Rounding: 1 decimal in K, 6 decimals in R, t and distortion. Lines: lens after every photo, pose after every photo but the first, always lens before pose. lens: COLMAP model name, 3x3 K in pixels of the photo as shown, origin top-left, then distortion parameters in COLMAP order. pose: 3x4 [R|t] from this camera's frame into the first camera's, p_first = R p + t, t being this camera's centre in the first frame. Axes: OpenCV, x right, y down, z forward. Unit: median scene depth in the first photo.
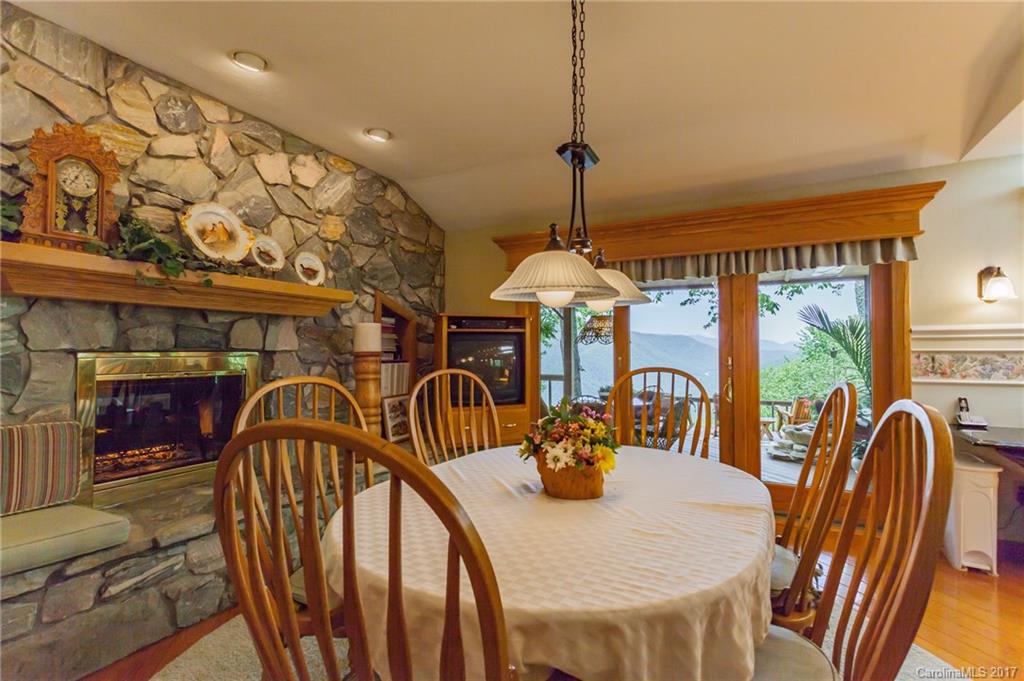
lens RADIAL K [[490.8, 0, 510.1], [0, 490.8, 342.3], [0, 0, 1]] dist [-0.001478, 0.001856]
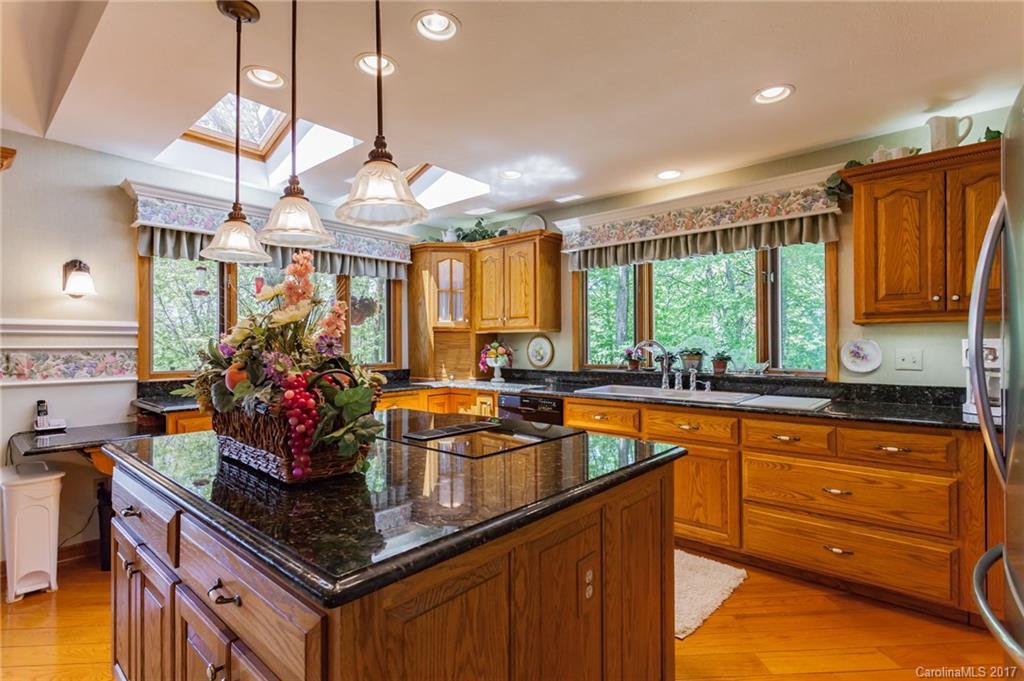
lens RADIAL K [[490.8, 0, 513.9], [0, 490.8, 342.4], [0, 0, 1]] dist [-0.001478, 0.001856]
pose [[0.227964, 0.007074, 0.973644, 0.239164], [-0.012372, 0.999914, -0.004368, -0.000092], [-0.973591, -0.011050, 0.228032, -0.044335]]
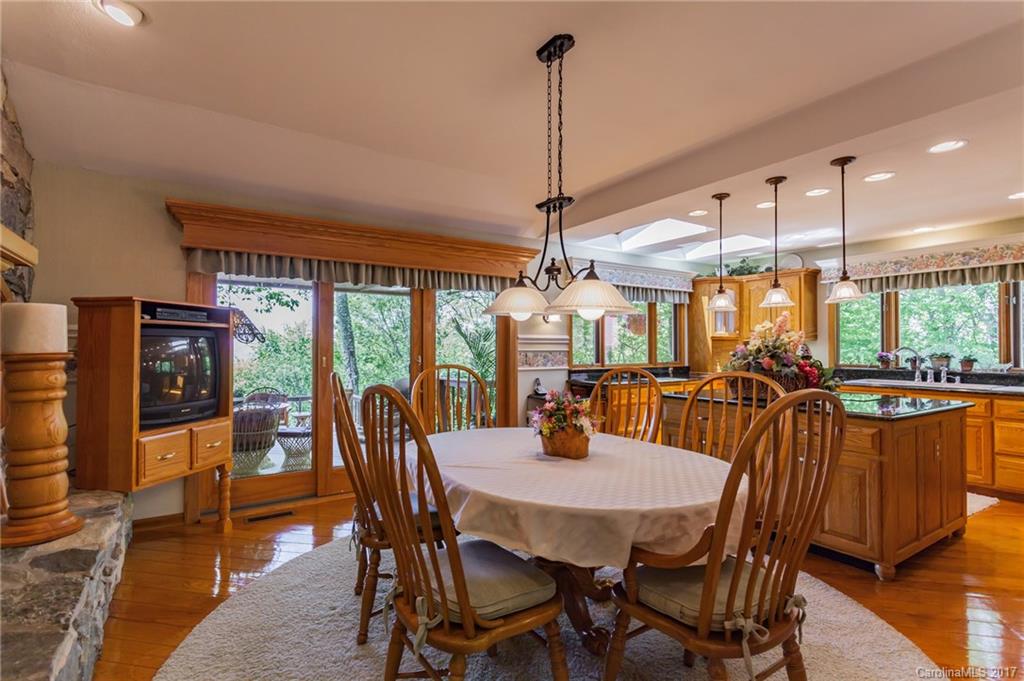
lens RADIAL K [[490.8, 0, 507.6], [0, 490.8, 345.6], [0, 0, 1]] dist [-0.001478, 0.001856]
pose [[0.488434, 0.007792, 0.872566, -0.607810], [-0.015153, 0.999885, -0.000447, 0.002531], [-0.872470, -0.013004, 0.488496, 0.256219]]
